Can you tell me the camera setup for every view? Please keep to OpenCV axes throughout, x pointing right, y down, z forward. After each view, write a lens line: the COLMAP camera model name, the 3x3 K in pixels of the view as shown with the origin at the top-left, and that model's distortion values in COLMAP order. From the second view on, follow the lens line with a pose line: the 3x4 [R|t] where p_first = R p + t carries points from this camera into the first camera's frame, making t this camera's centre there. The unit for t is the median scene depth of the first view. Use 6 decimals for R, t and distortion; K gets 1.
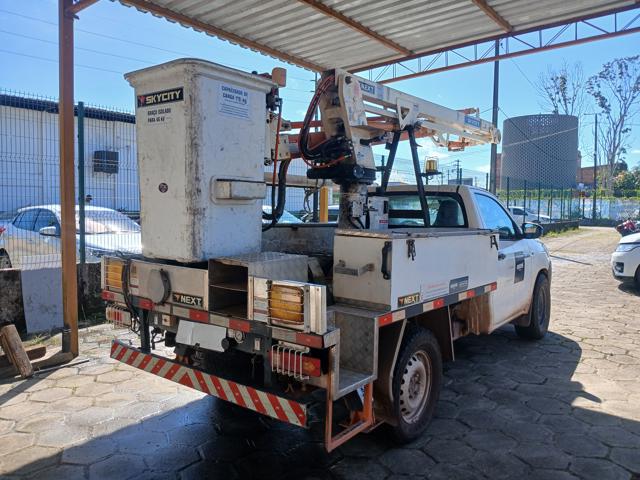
lens RADIAL K [[487.8, 0, 326.6], [0, 487.8, 239.7], [0, 0, 1]] dist [0.017781, -0.074875]
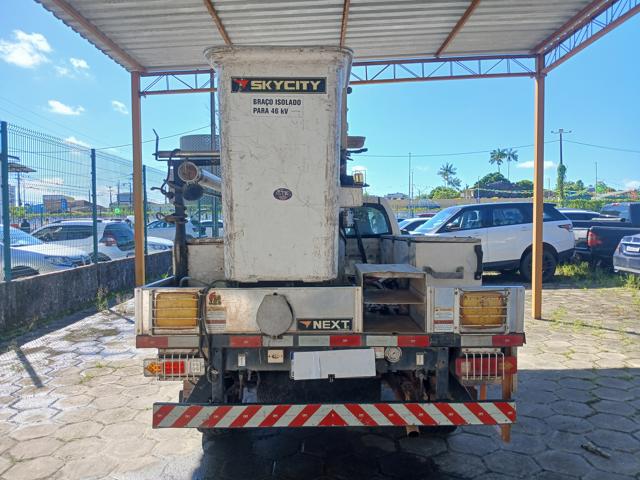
lens RADIAL K [[487.8, 0, 308.7], [0, 487.8, 238.5], [0, 0, 1]] dist [0.017781, -0.074875]
pose [[0.805943, -0.036988, 0.590836, -0.808956], [0.055138, 0.998398, -0.012709, -0.018924], [-0.589420, 0.042821, 0.806691, 0.320254]]
